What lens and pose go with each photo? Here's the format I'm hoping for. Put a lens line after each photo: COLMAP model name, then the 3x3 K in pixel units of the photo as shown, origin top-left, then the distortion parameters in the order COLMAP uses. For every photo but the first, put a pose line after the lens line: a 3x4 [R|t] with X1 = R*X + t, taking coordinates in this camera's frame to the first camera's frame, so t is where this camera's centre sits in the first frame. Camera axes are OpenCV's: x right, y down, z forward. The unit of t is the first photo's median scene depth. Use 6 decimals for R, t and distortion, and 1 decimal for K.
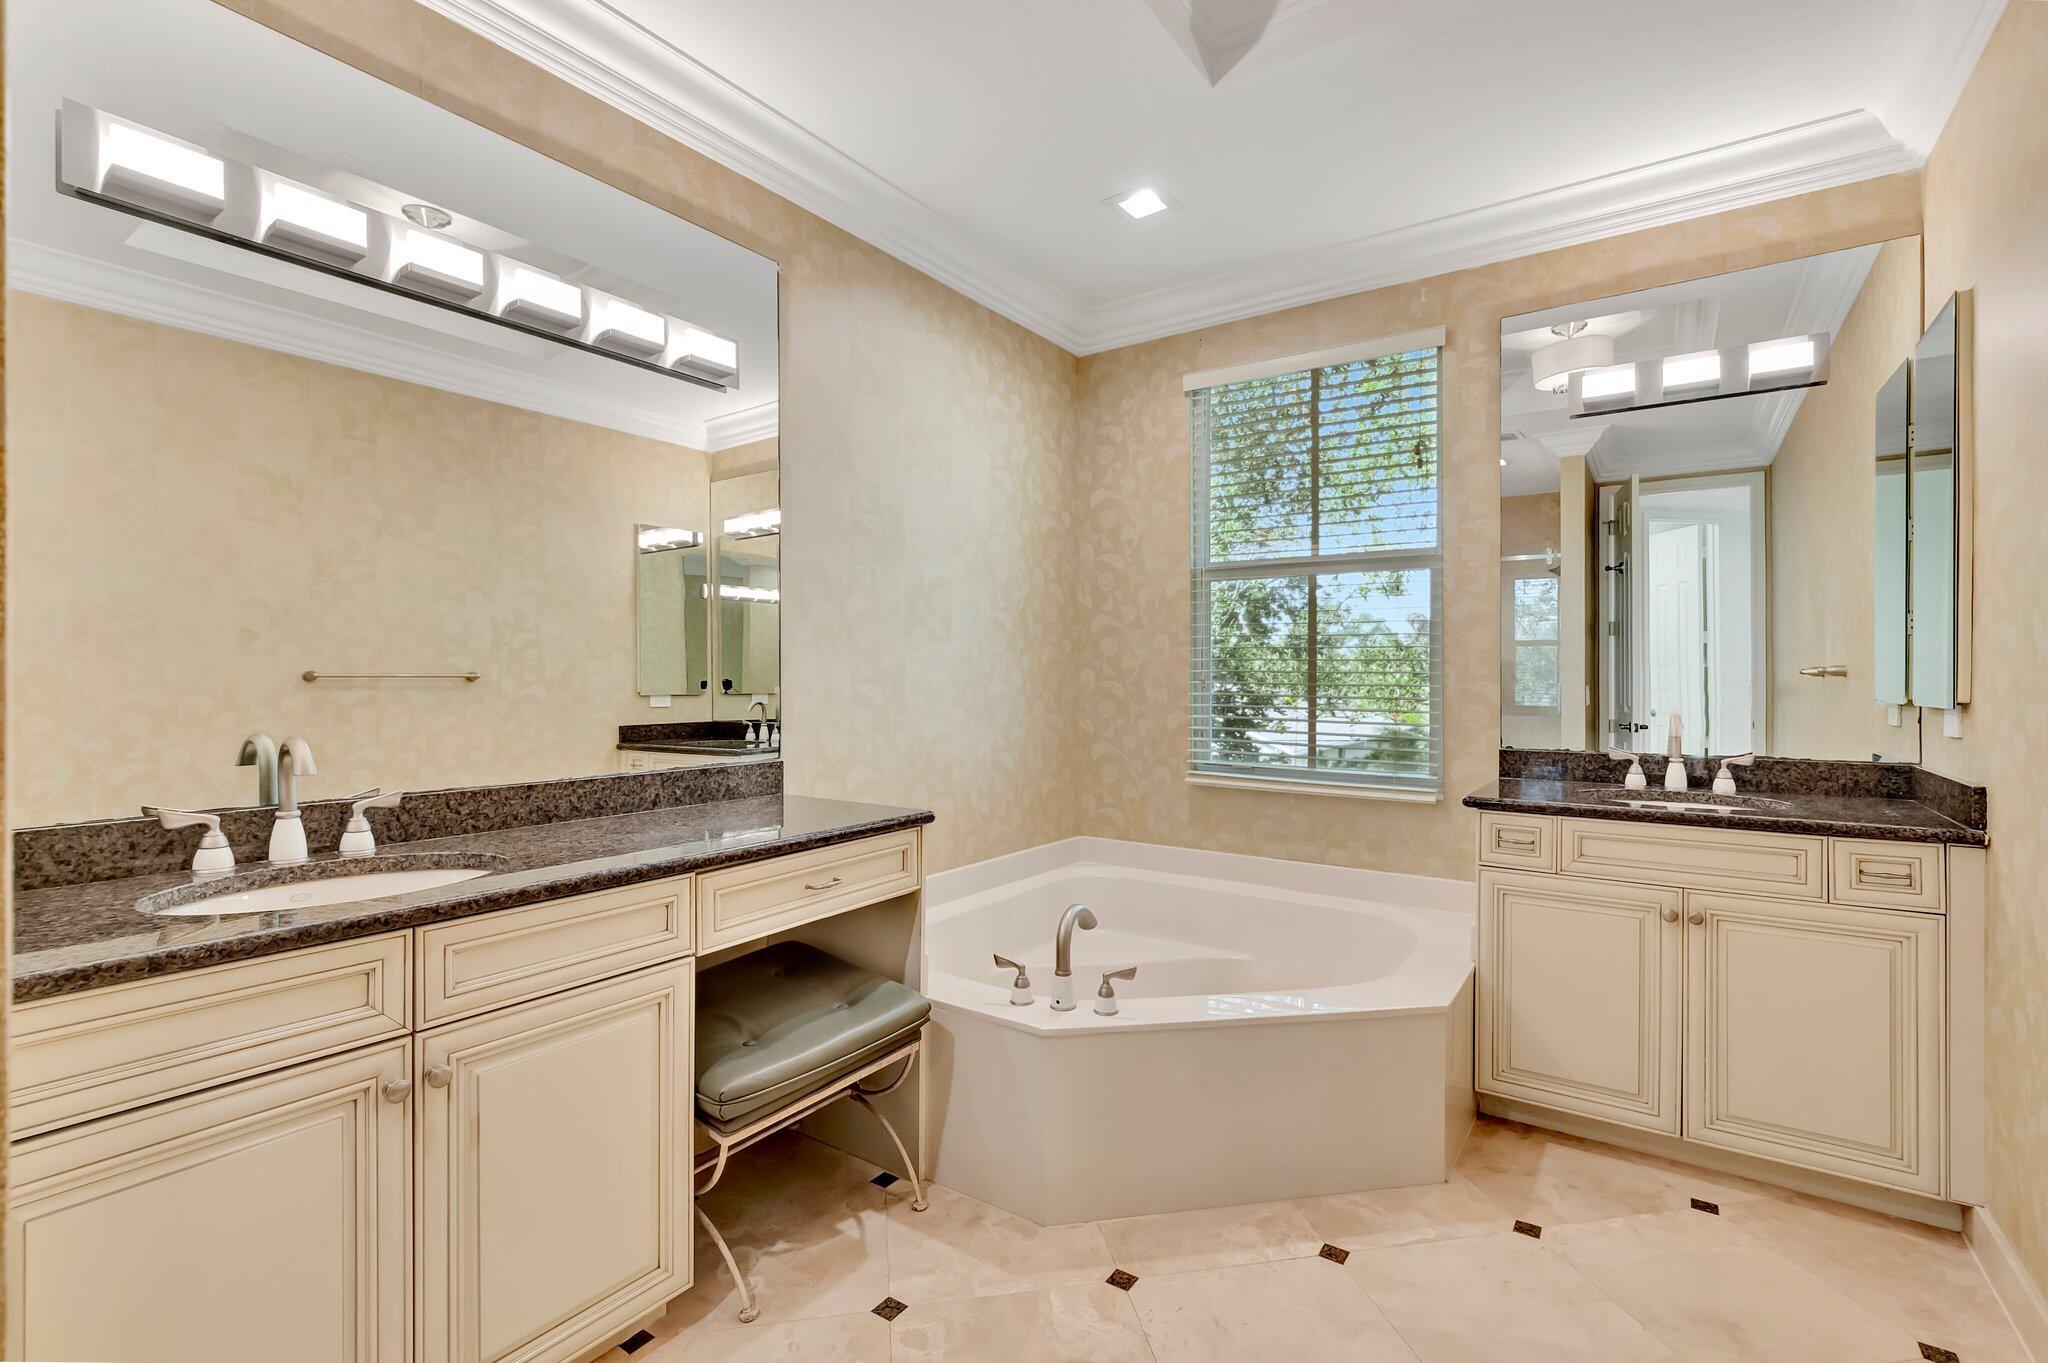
lens RADIAL K [[915.1, 0, 1019.1], [0, 915.1, 677.8], [0, 0, 1]] dist [-0.004767, -0.000669]
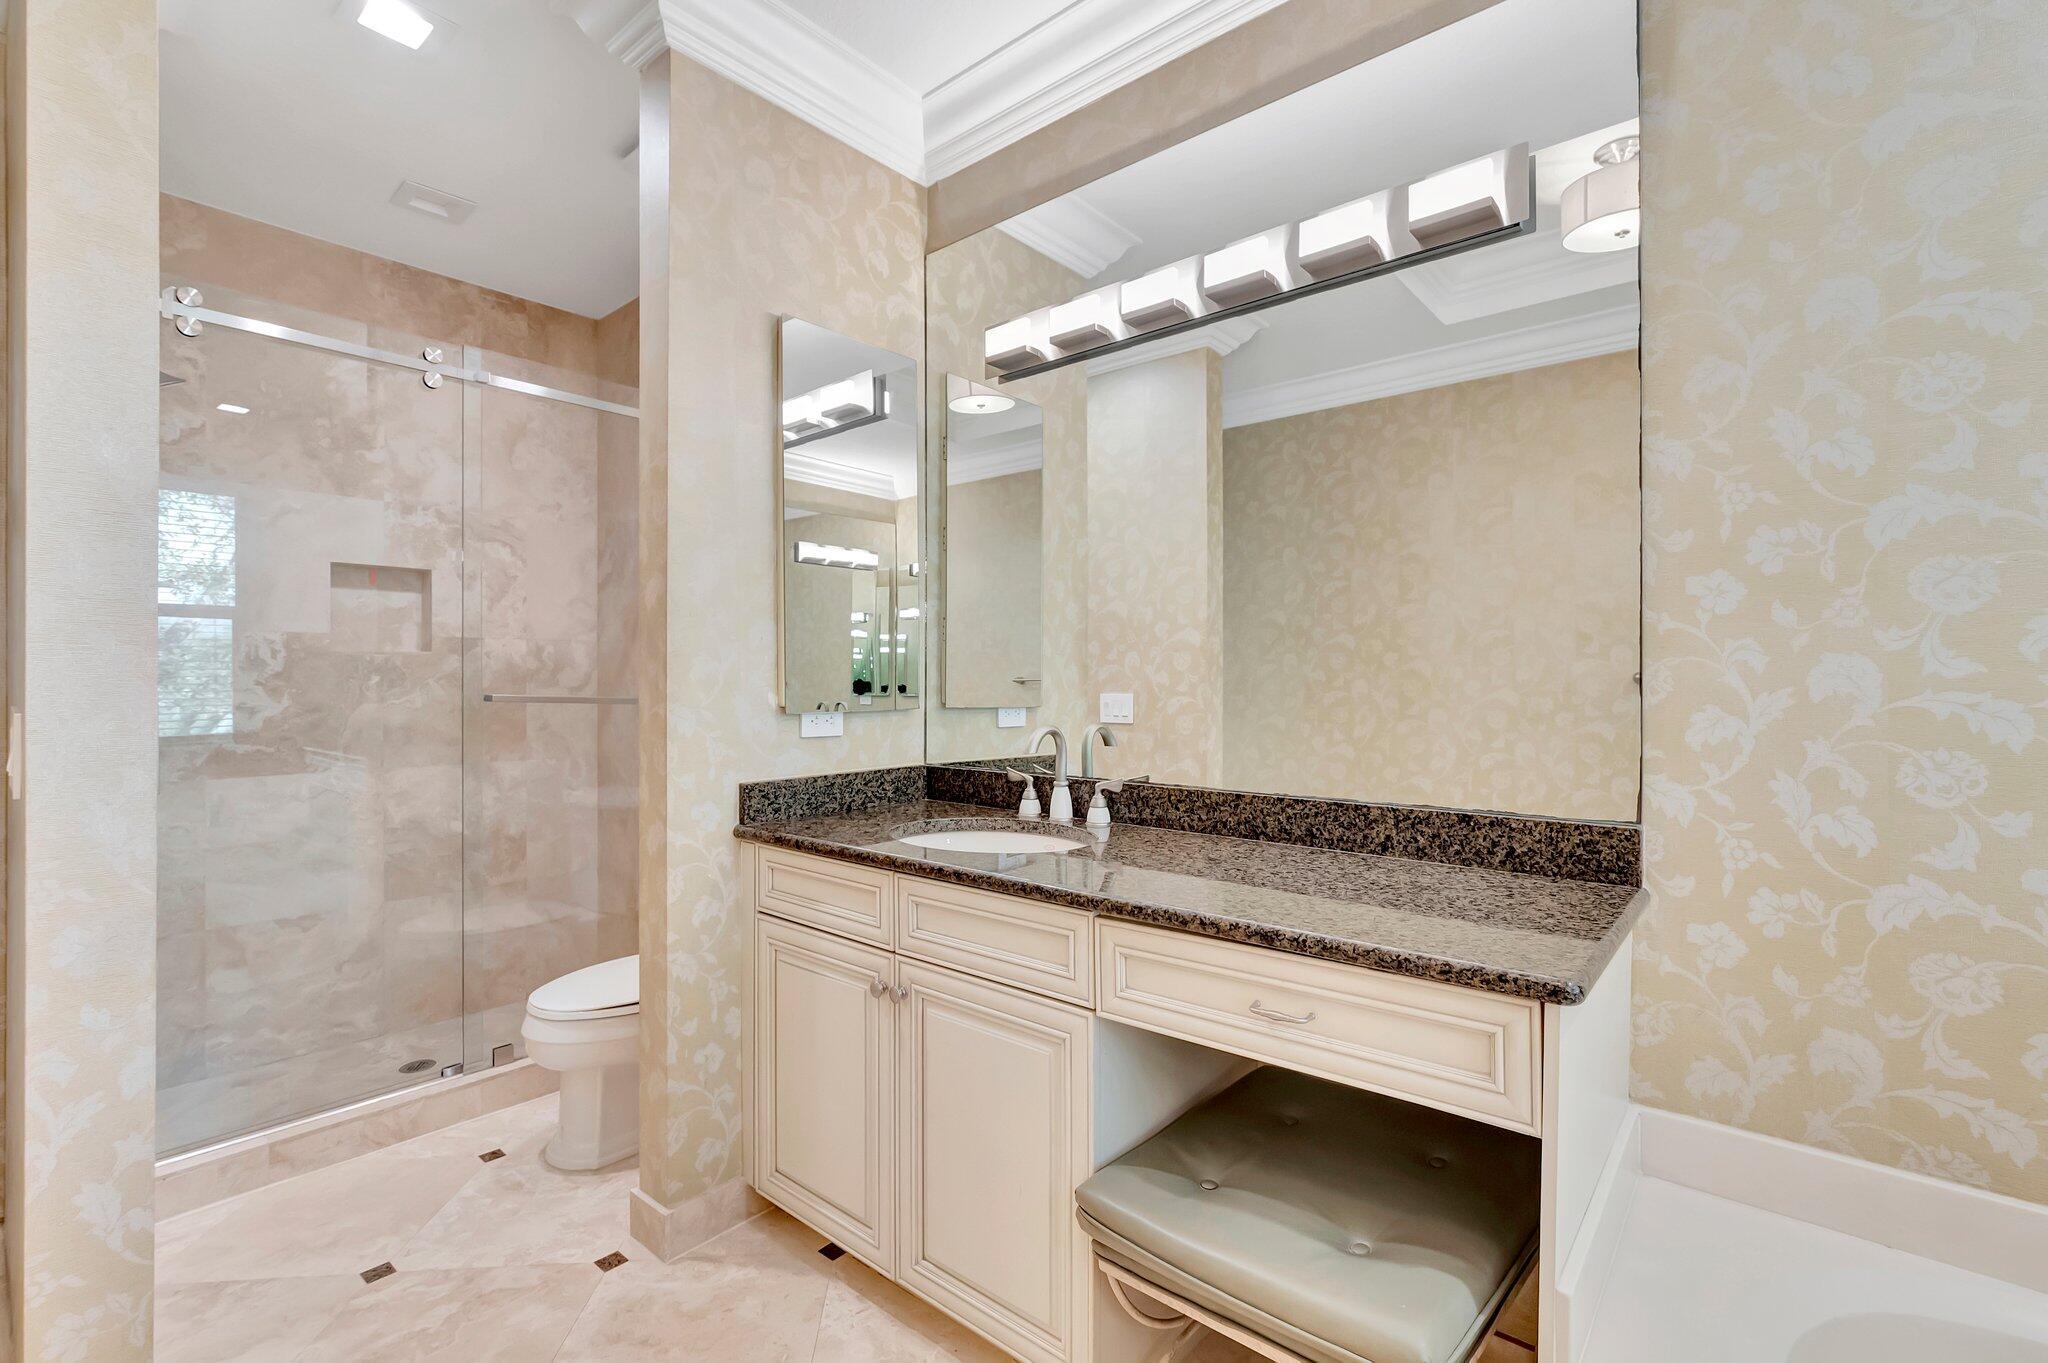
lens RADIAL K [[915.1, 0, 1019.1], [0, 915.1, 677.8], [0, 0, 1]] dist [-0.004767, -0.000669]
pose [[0.144579, -0.001594, -0.989492, 0.365531], [-0.048055, 0.998807, -0.008631, 0.016615], [0.988326, 0.048798, 0.144330, 0.636426]]
